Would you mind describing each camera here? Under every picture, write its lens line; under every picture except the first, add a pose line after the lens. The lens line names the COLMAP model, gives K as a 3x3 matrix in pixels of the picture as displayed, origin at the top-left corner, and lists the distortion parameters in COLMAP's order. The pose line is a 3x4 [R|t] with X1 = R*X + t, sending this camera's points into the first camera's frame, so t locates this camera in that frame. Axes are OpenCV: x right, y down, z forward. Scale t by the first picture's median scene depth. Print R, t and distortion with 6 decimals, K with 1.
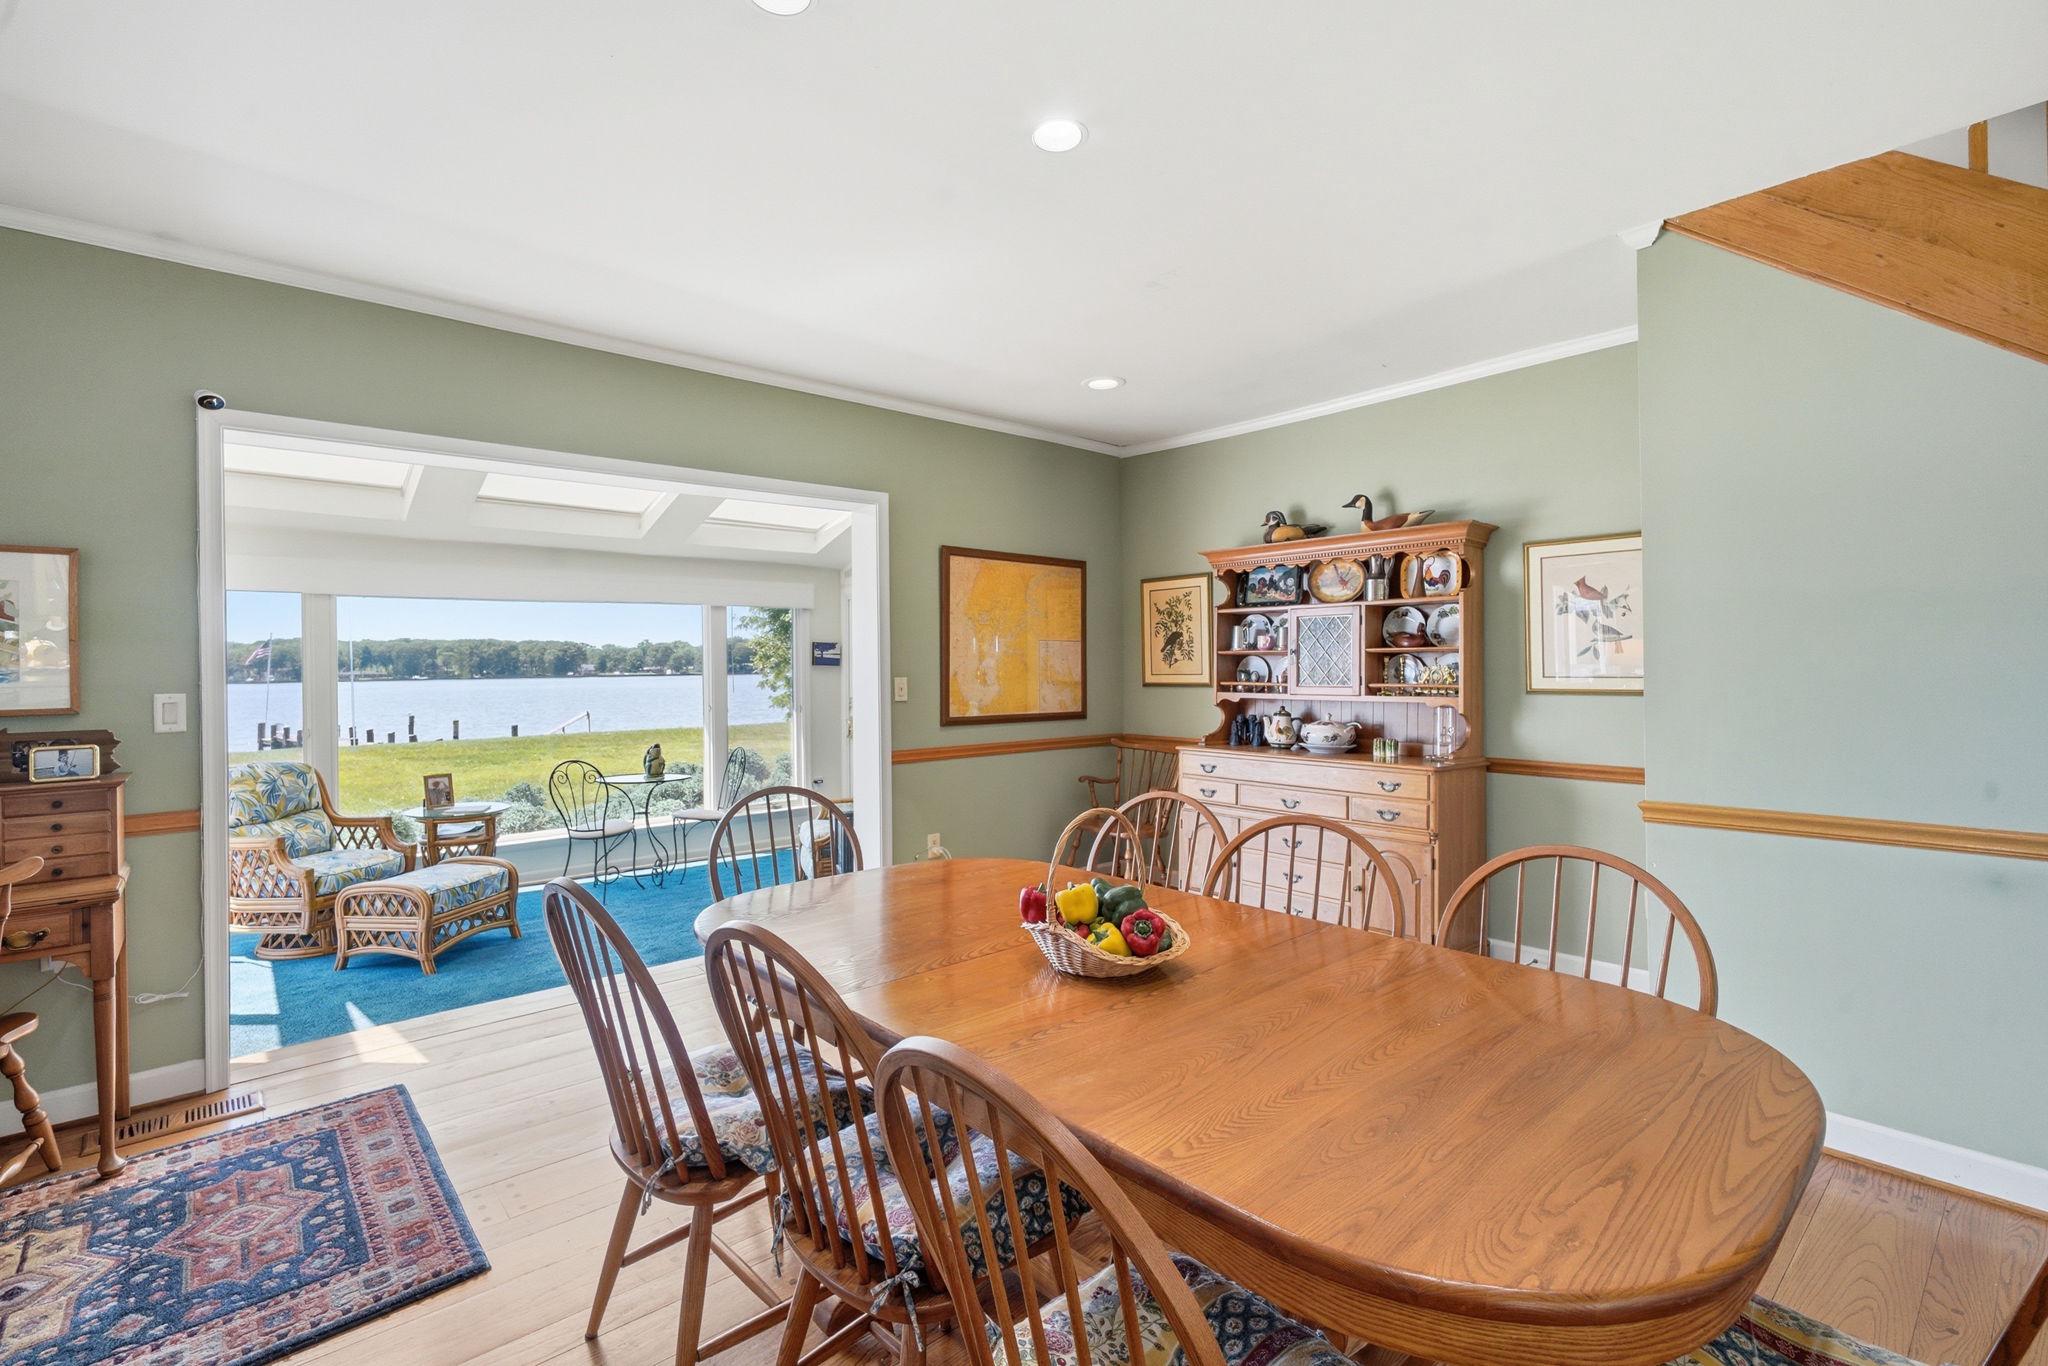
lens RADIAL K [[946.9, 0, 1011.1], [0, 946.9, 668.5], [0, 0, 1]] dist [0.002469, -0.000145]
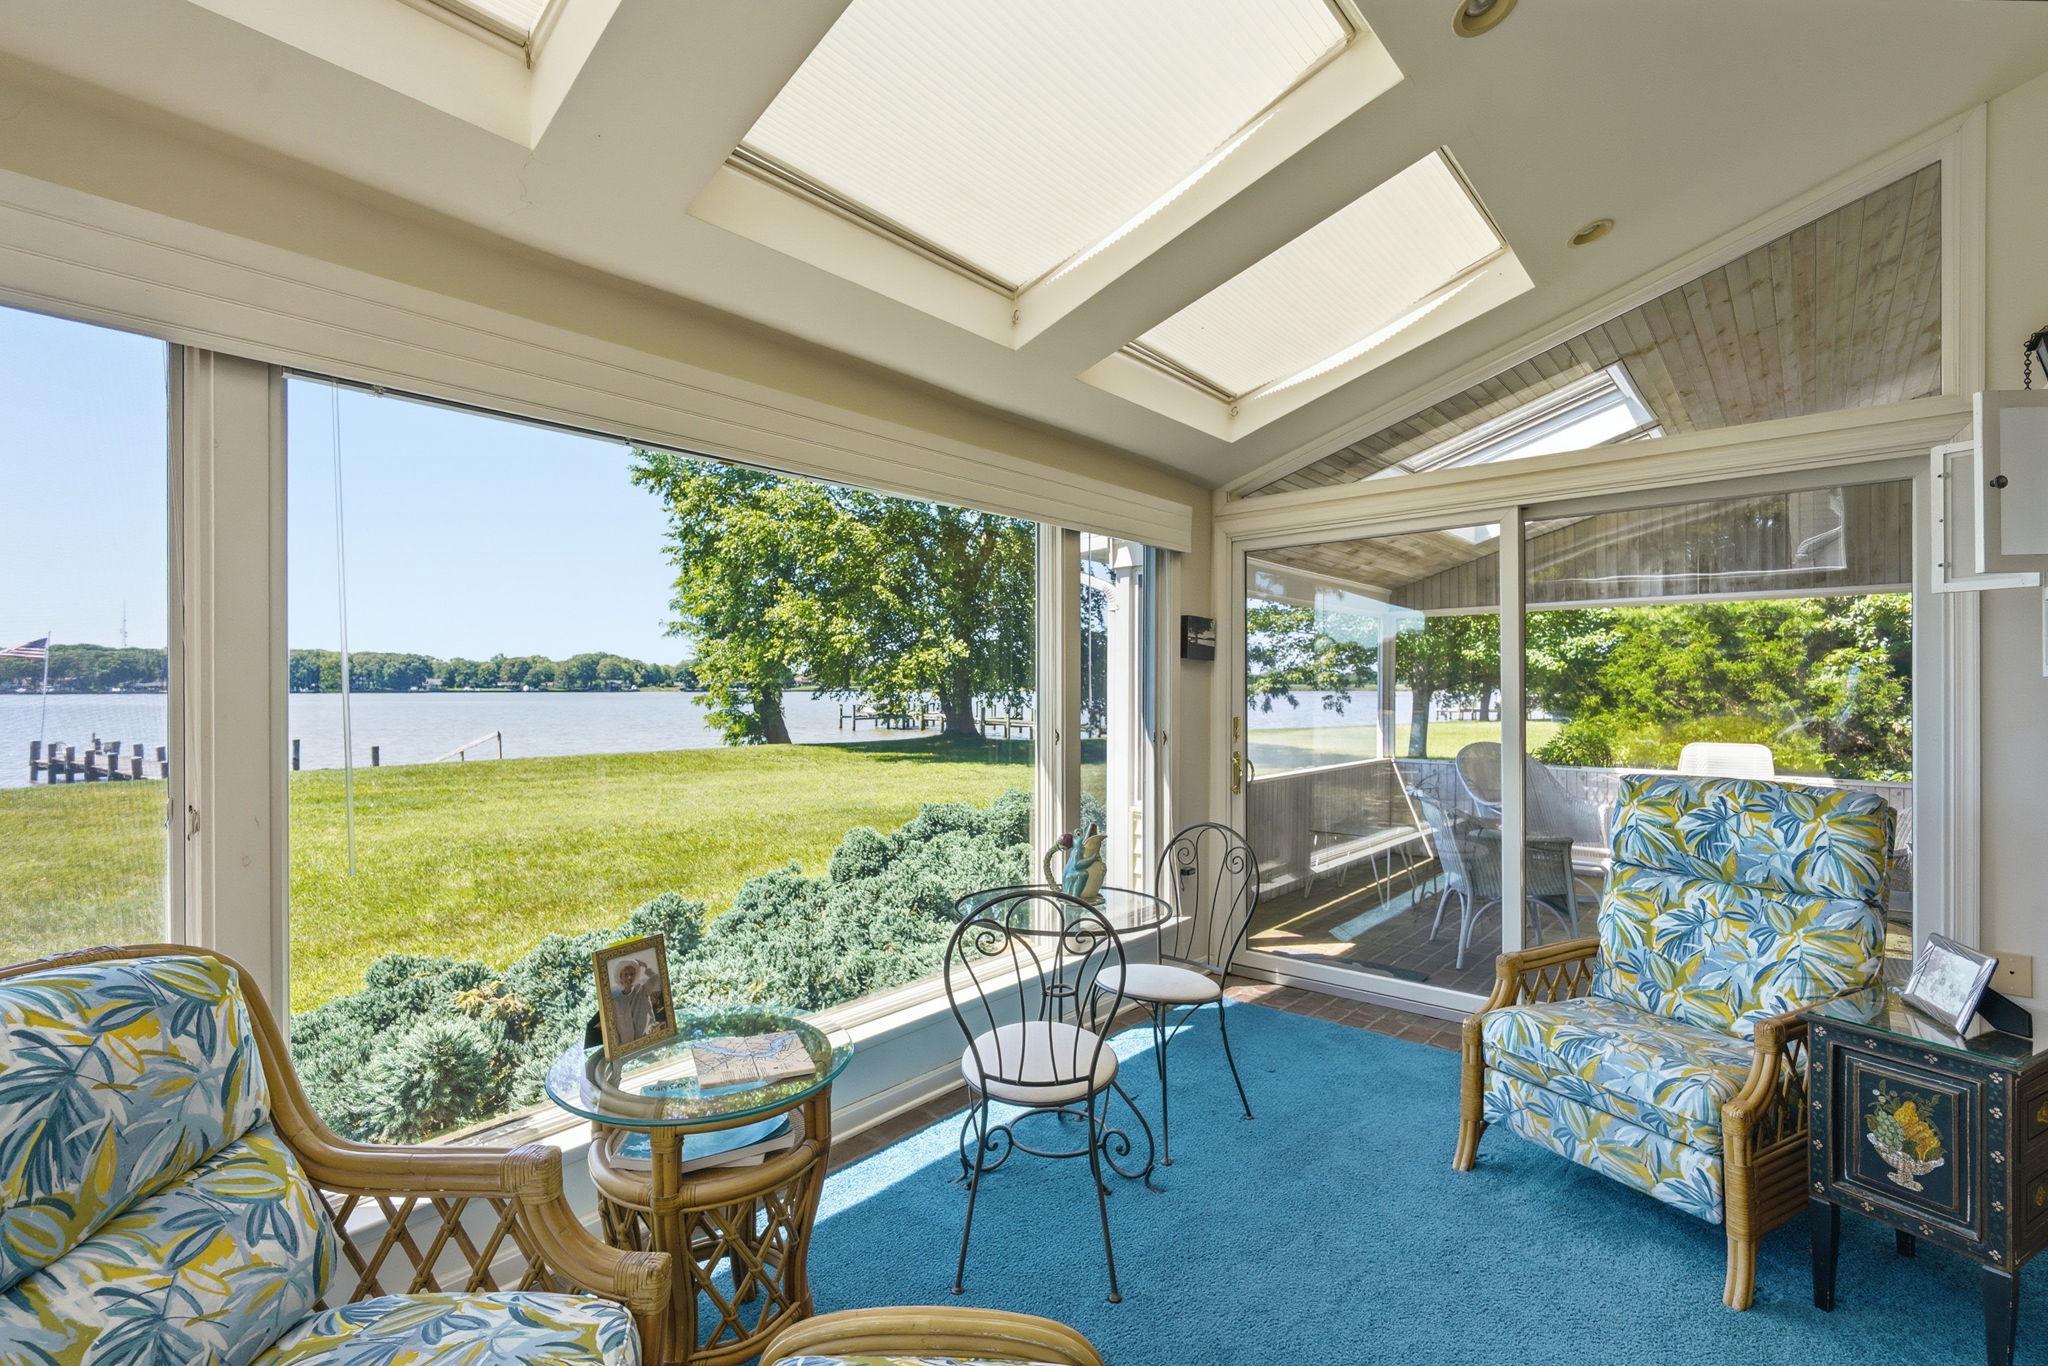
lens RADIAL K [[914.3, 0, 1004.8], [0, 914.3, 698.4], [0, 0, 1]] dist [-0.000851, -0.000095]
pose [[0.989341, 0.012768, 0.145059, -0.104011], [-0.013912, 0.999880, 0.006880, 0.004707], [-0.144954, -0.008824, 0.989399, 0.133158]]
